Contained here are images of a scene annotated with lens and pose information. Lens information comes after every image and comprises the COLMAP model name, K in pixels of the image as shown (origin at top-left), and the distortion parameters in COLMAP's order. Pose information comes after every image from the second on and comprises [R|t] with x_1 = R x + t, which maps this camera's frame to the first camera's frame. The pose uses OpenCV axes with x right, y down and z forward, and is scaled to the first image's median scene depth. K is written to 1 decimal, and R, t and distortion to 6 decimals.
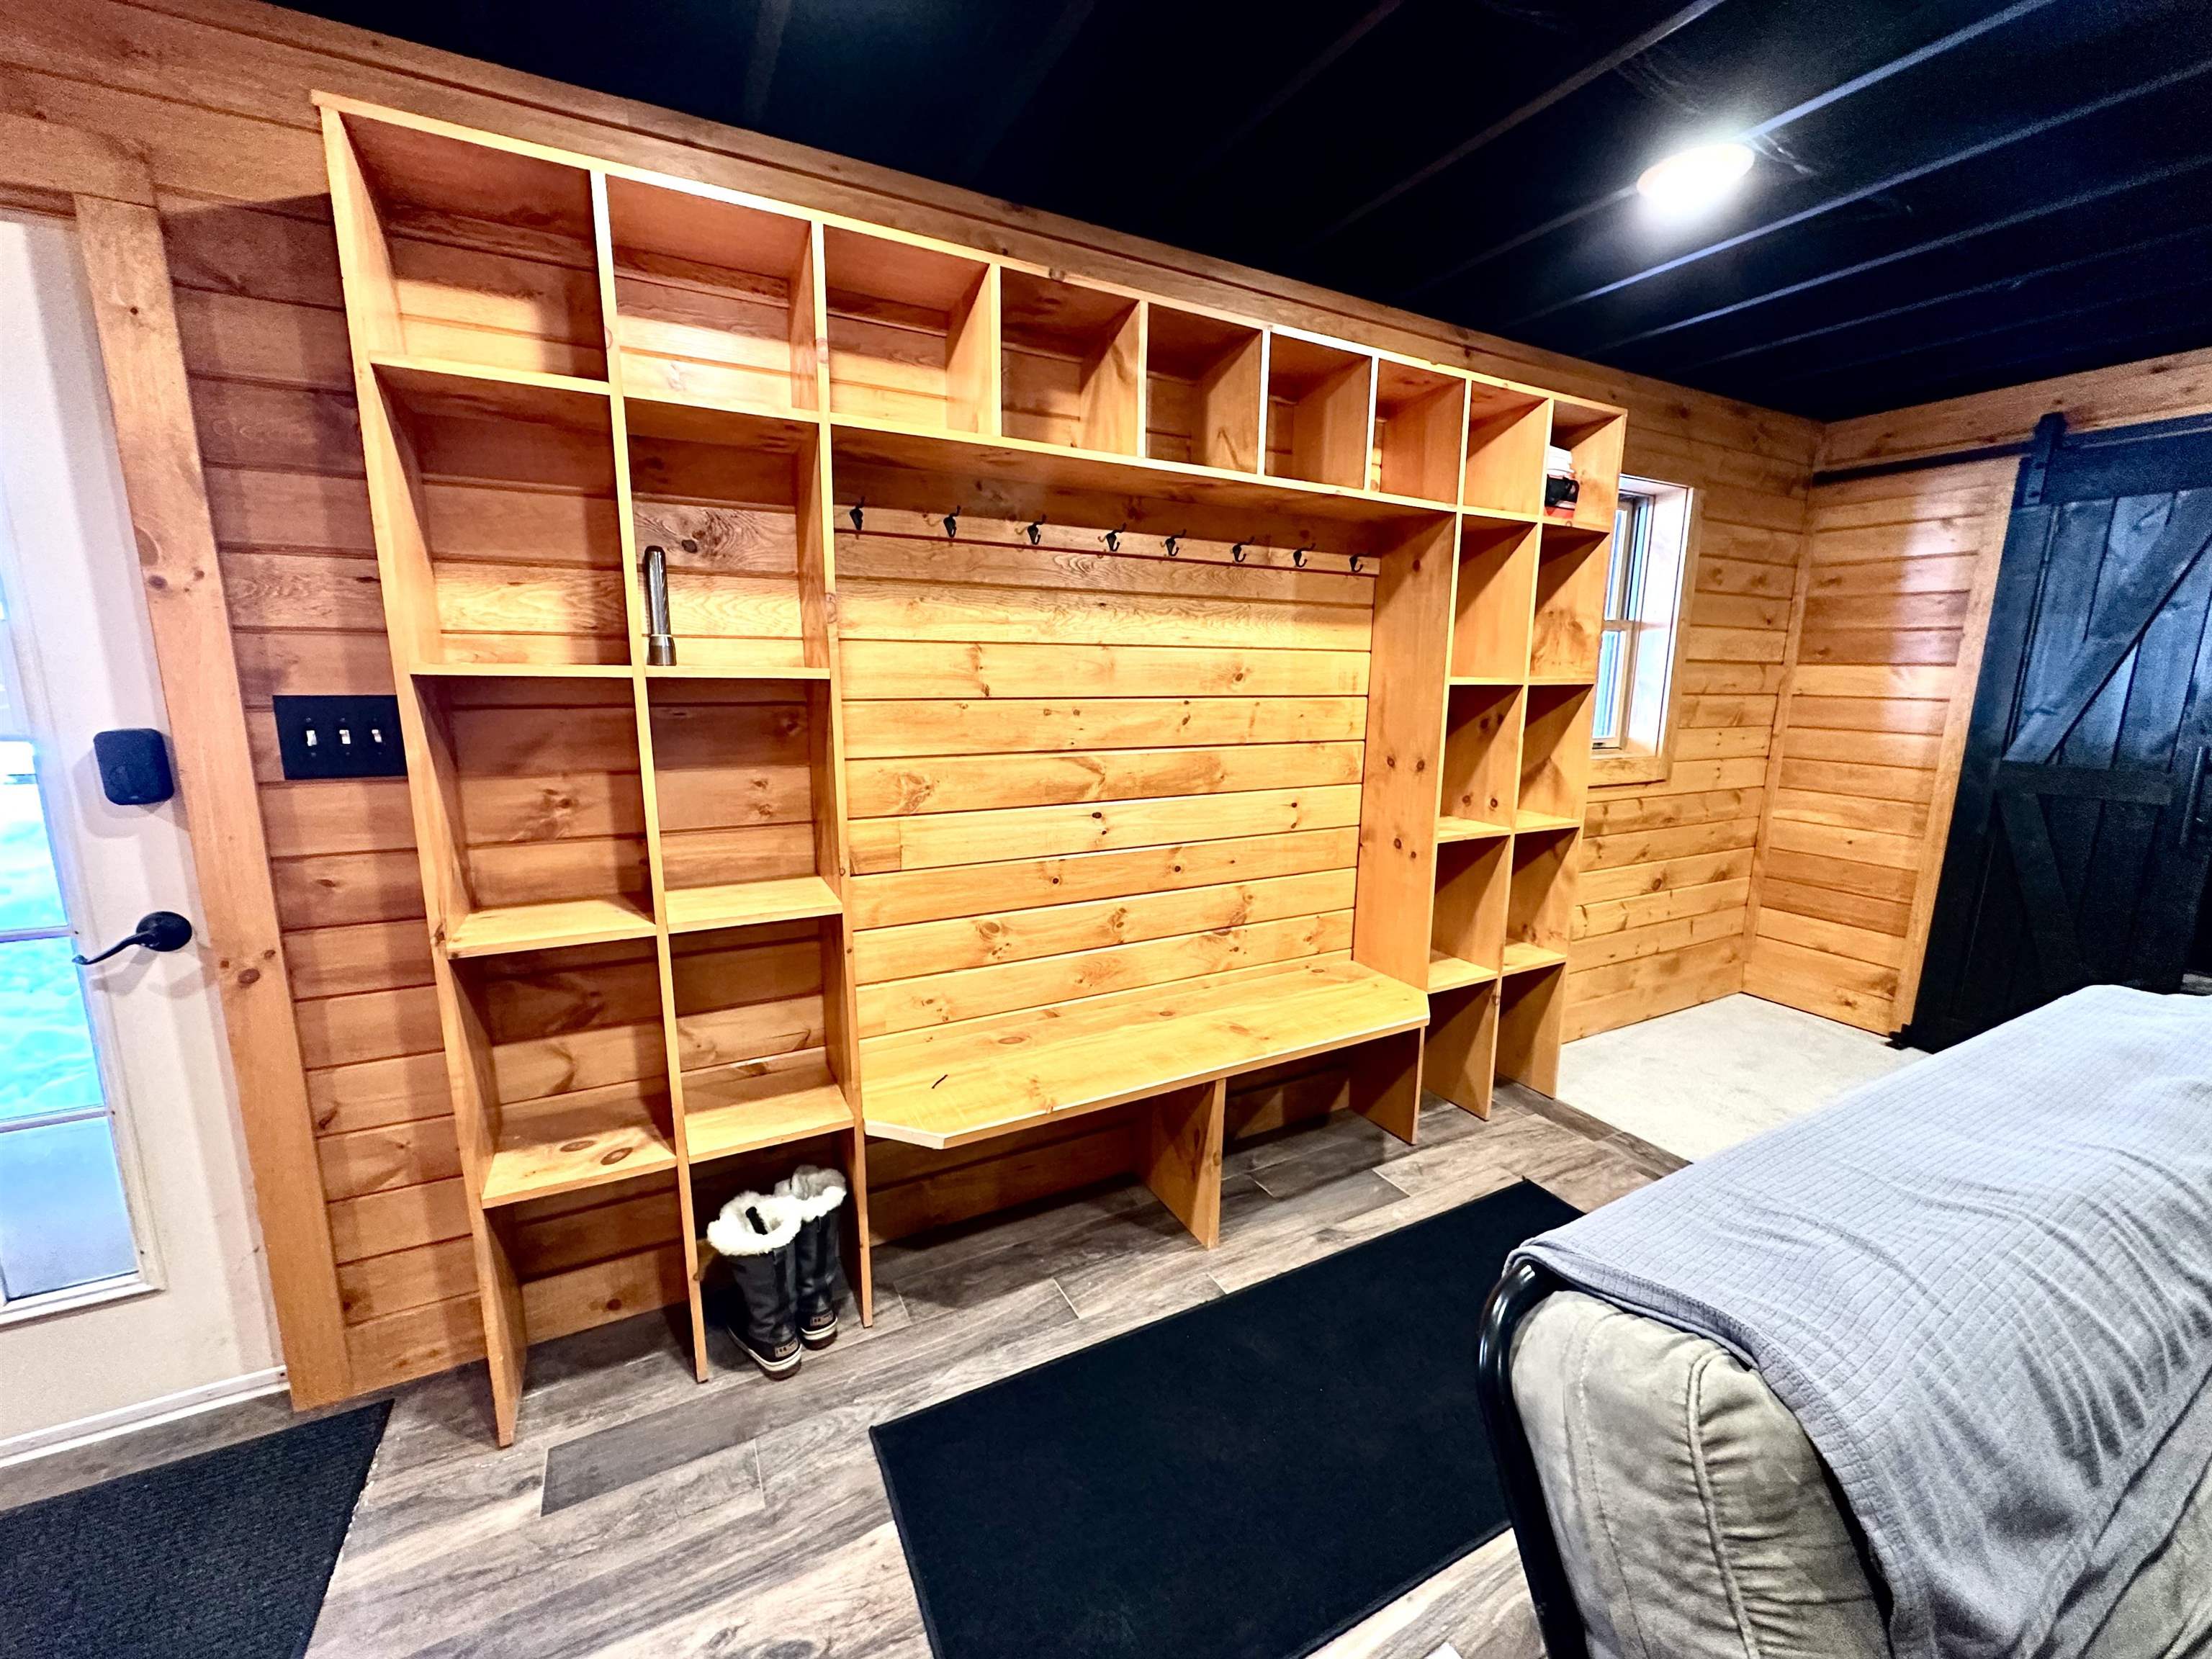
lens RADIAL K [[880.0, 0, 1113.5], [0, 880.0, 833.6], [0, 0, 1]] dist [0.001626, -0.001327]
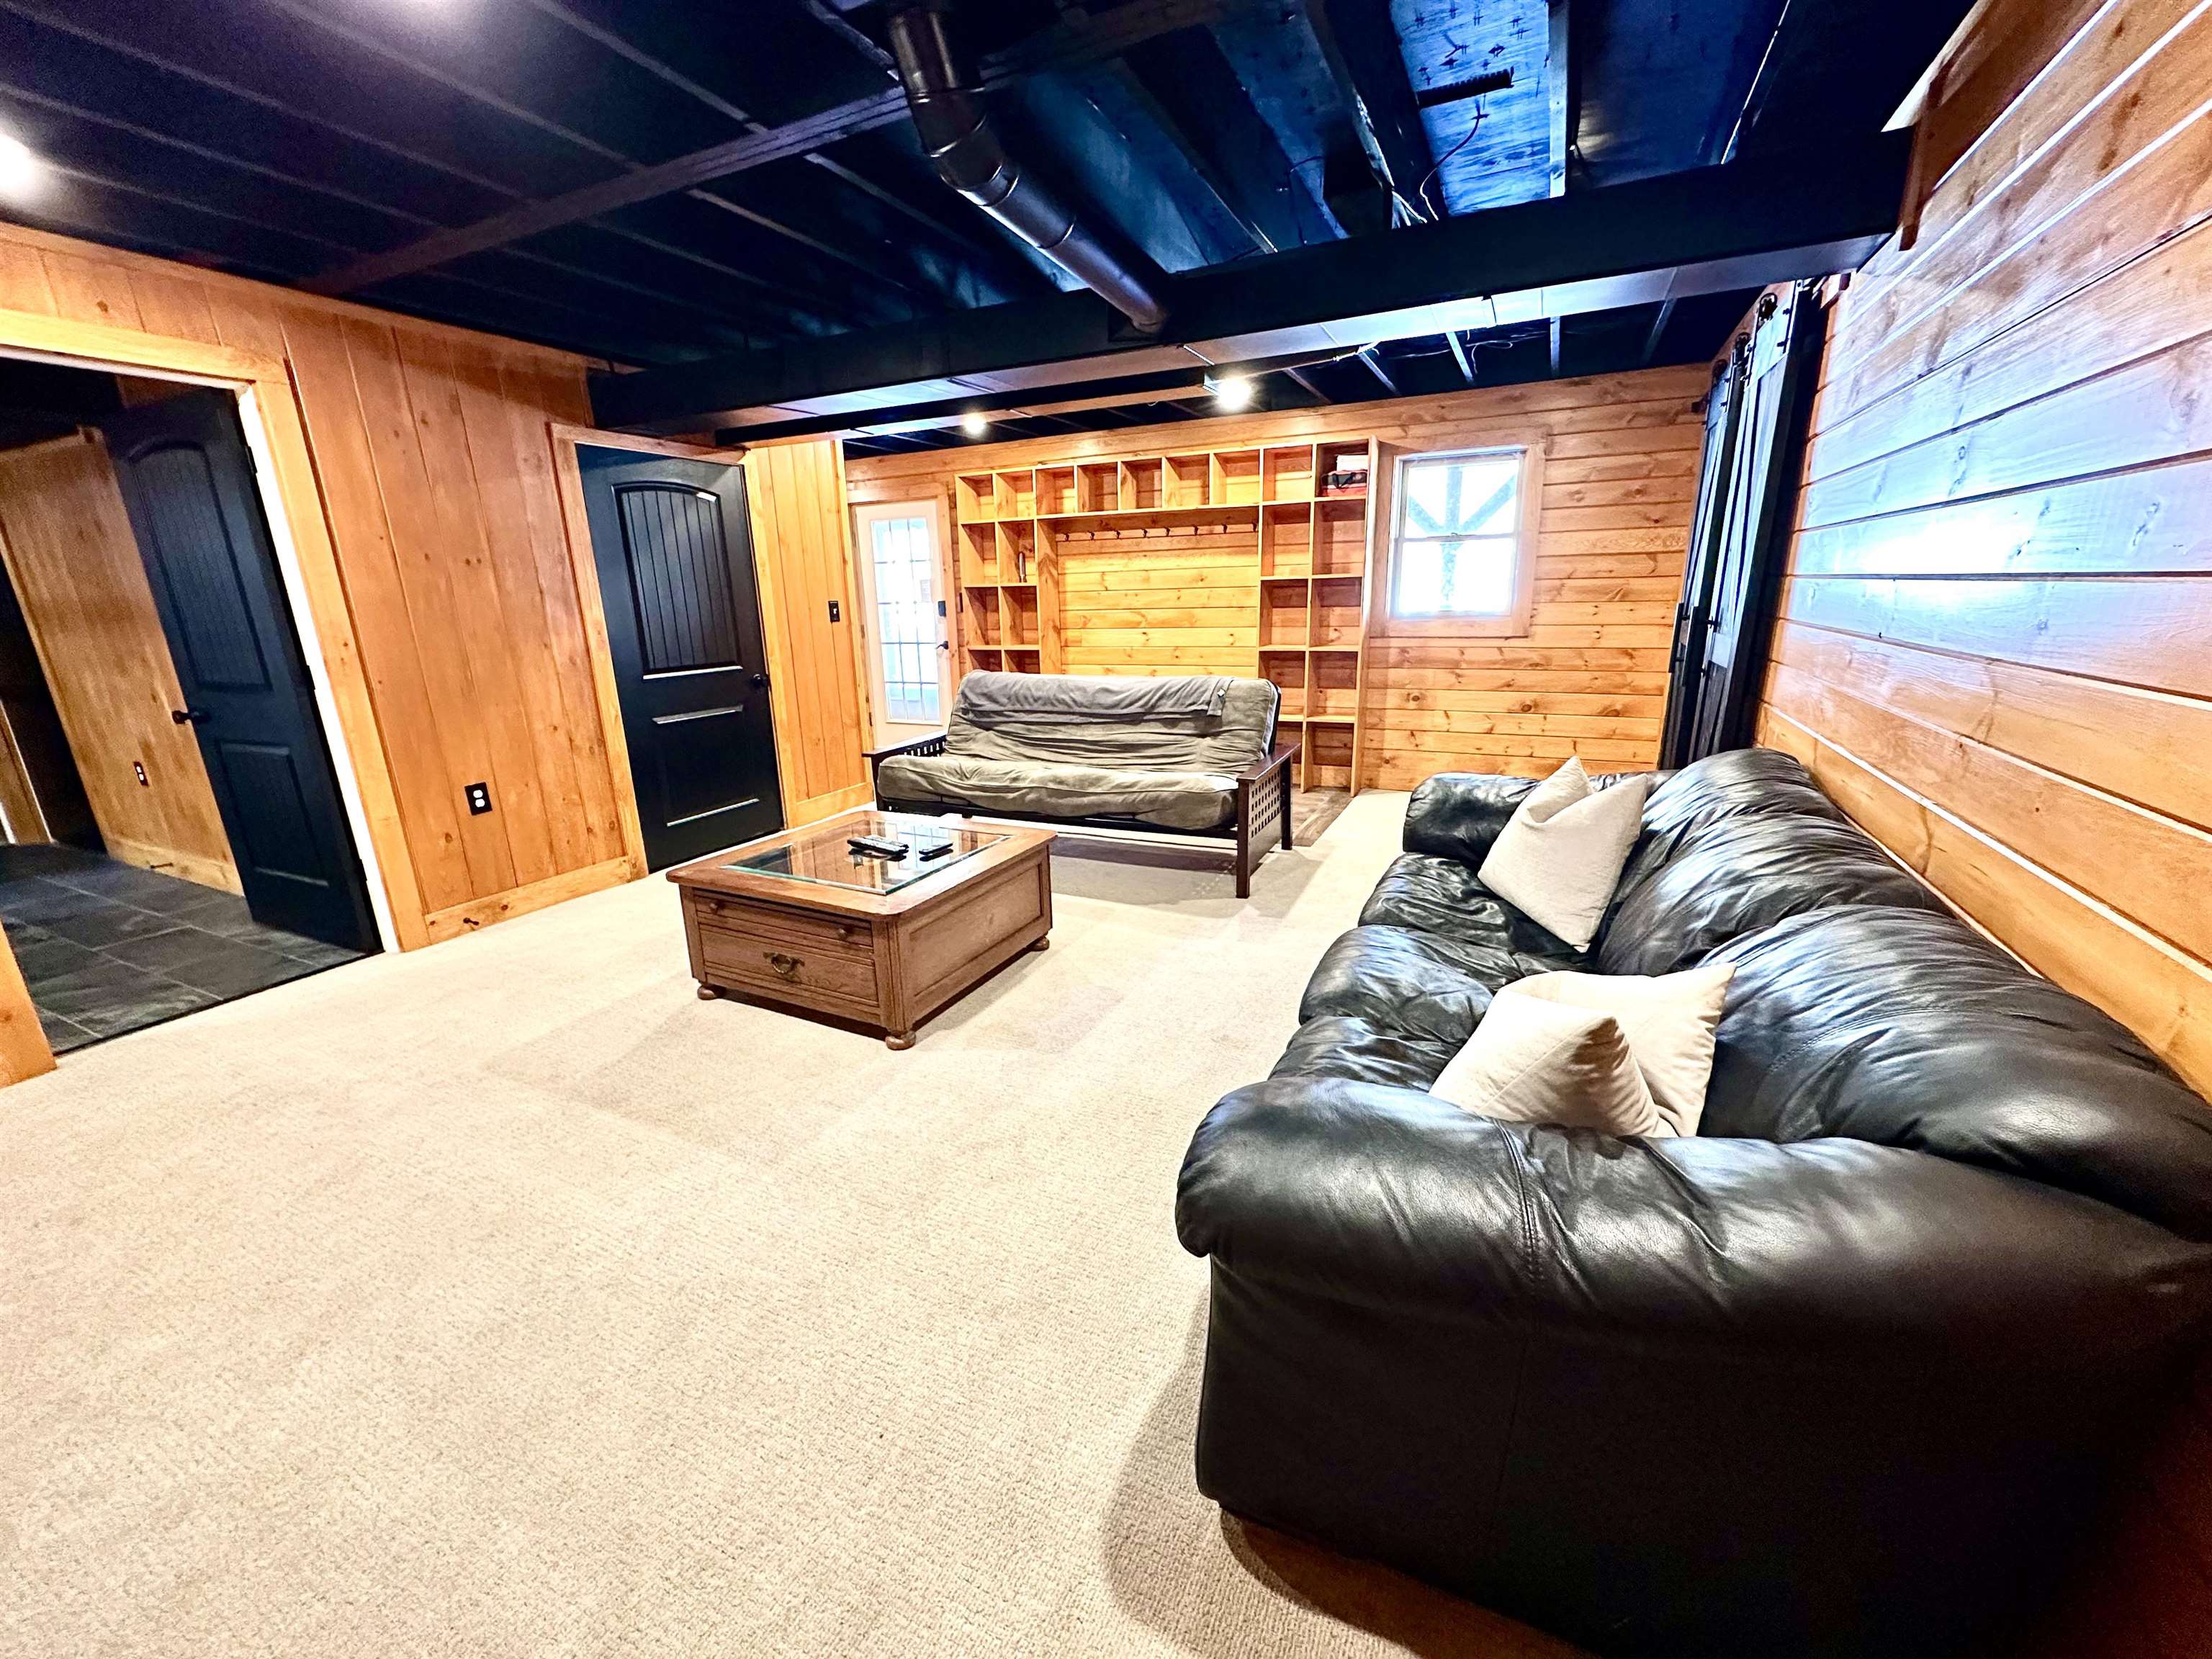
lens RADIAL K [[880.0, 0, 1100.3], [0, 880.0, 827.3], [0, 0, 1]] dist [0.001626, -0.001327]
pose [[0.580378, 0.182713, -0.793585, 2.287611], [-0.121098, 0.983034, 0.137767, 0.222822], [0.805293, 0.016145, 0.592658, -0.769578]]
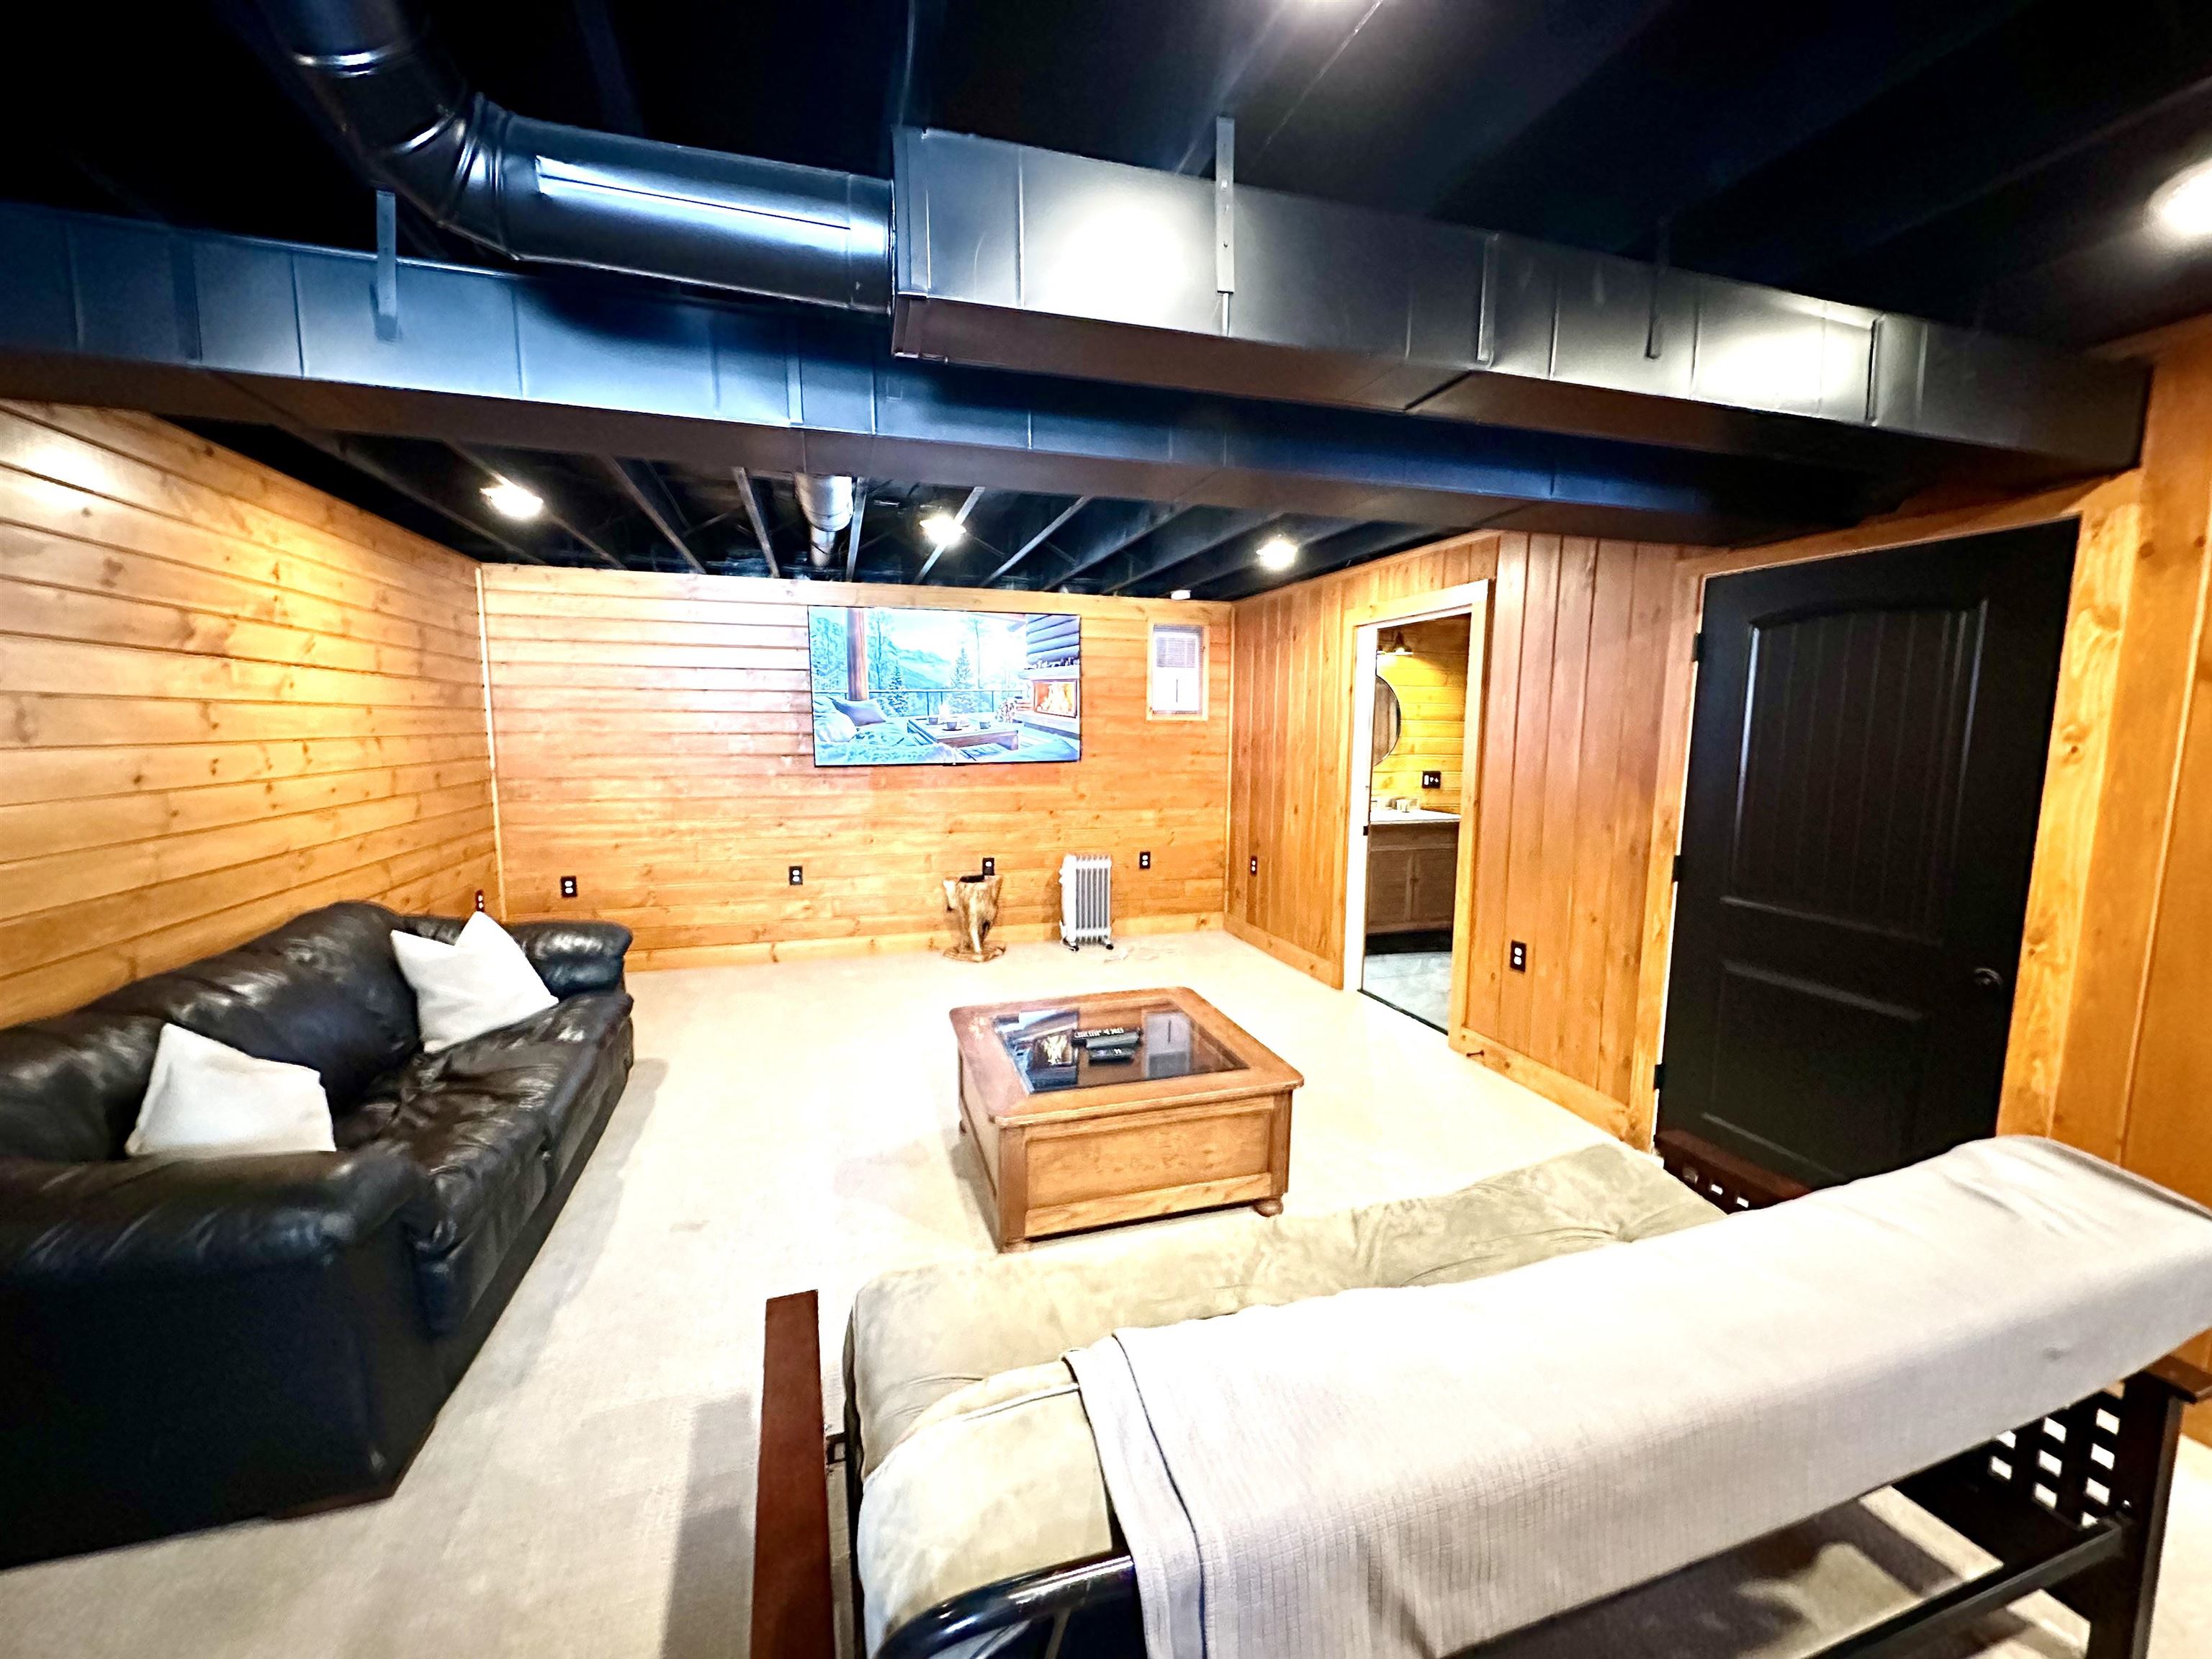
lens RADIAL K [[880.0, 0, 1105.6], [0, 880.0, 833.2], [0, 0, 1]] dist [0.001626, -0.001327]
pose [[-0.981769, -0.044478, 0.184800, 0.754917], [0.015459, 0.950333, 0.310852, -0.225265], [-0.189448, 0.308042, -0.932320, 0.930621]]
